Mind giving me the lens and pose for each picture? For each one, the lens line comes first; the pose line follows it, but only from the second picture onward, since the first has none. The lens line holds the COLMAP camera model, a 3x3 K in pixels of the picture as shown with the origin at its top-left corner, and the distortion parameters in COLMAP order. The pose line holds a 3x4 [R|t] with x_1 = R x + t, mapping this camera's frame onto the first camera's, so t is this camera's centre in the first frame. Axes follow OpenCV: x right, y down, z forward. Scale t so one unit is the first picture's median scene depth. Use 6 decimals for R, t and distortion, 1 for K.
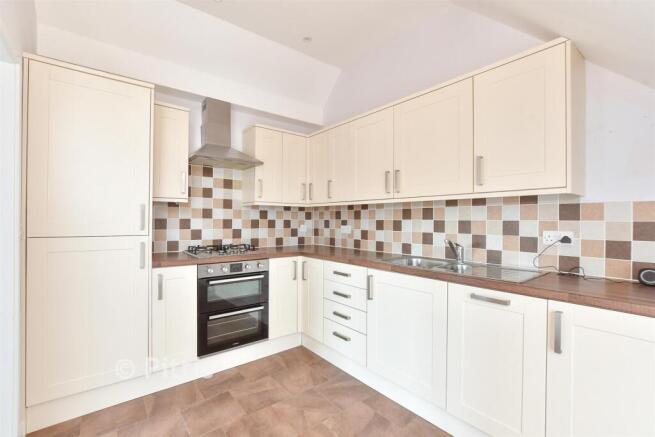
lens RADIAL K [[293.3, 0, 327.5], [0, 293.3, 218.5], [0, 0, 1]] dist [-0.001556, 0.000057]
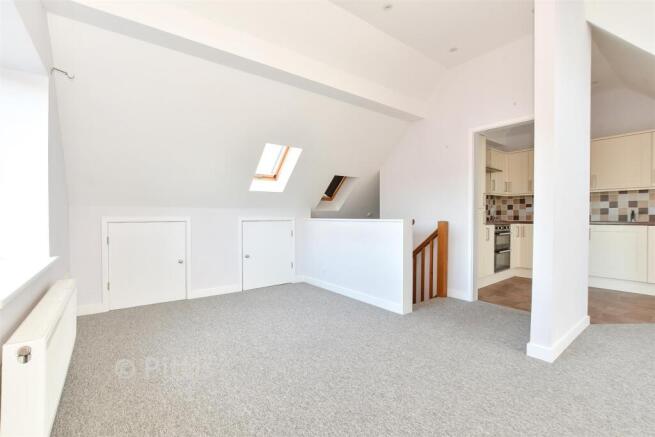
lens RADIAL K [[293.3, 0, 327.5], [0, 293.3, 218.5], [0, 0, 1]] dist [-0.001556, 0.000057]
pose [[0.999941, -0.010220, -0.003779, -1.739981], [0.010266, 0.999869, 0.012485, 0.087801], [0.003651, -0.012523, 0.999915, -1.074136]]
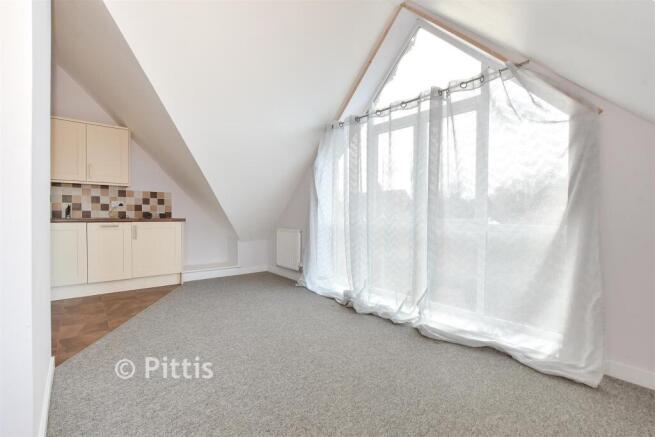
lens RADIAL K [[293.3, 0, 327.5], [0, 293.3, 218.5], [0, 0, 1]] dist [-0.001556, 0.000057]
pose [[-0.030849, -0.022538, 0.999270, -1.497497], [-0.013482, 0.999664, 0.022130, 0.096894], [-0.999433, -0.012789, -0.031142, -0.581219]]
